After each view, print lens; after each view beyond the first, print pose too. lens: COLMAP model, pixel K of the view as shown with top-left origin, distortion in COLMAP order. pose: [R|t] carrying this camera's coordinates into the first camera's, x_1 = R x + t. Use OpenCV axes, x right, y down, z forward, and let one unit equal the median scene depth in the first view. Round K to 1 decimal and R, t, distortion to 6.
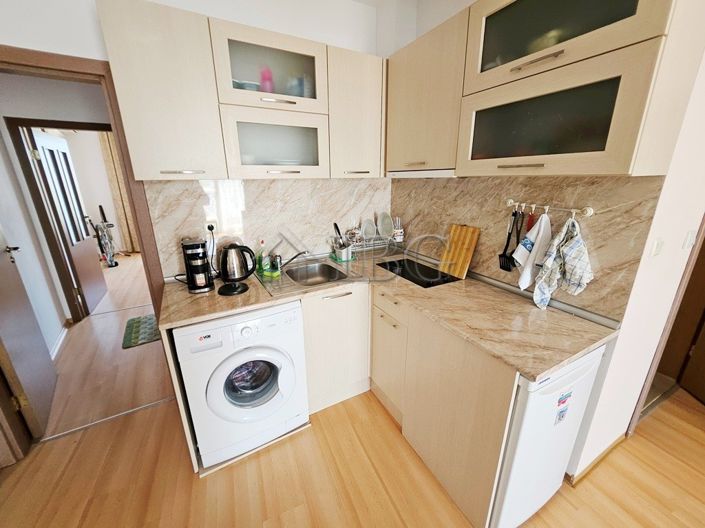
lens RADIAL K [[277.8, 0, 349.4], [0, 277.8, 260.8], [0, 0, 1]] dist [-0.000268, -0.001511]
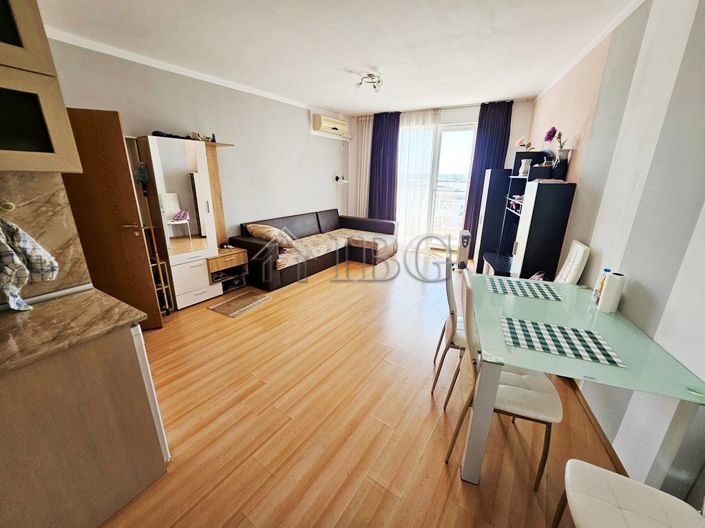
lens RADIAL K [[277.8, 0, 346.4], [0, 277.8, 260.3], [0, 0, 1]] dist [-0.000268, -0.001511]
pose [[-0.512466, -0.243909, 0.823339, -0.555080], [0.246995, 0.876423, 0.413371, -0.092305], [-0.822418, 0.415199, -0.388893, 0.350944]]
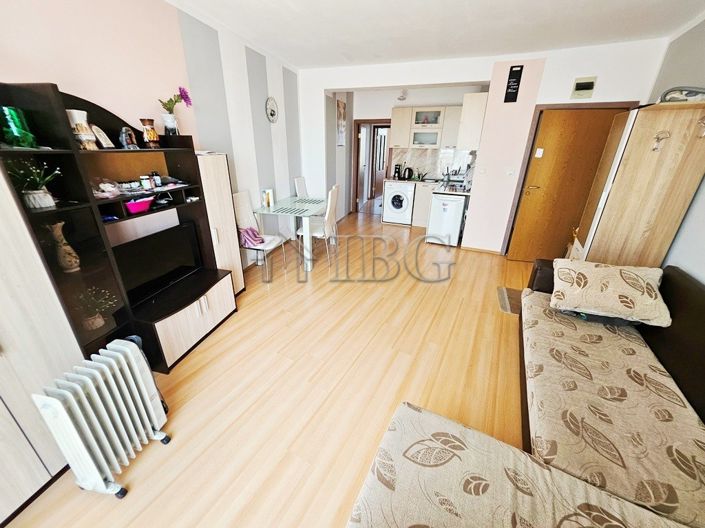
lens RADIAL K [[277.8, 0, 346.9], [0, 277.8, 261.3], [0, 0, 1]] dist [-0.000268, -0.001511]
pose [[0.602879, 0.329042, -0.726820, 2.280037], [-0.252582, 0.942851, 0.217332, 0.542447], [0.756795, 0.052557, 0.651536, -1.993763]]
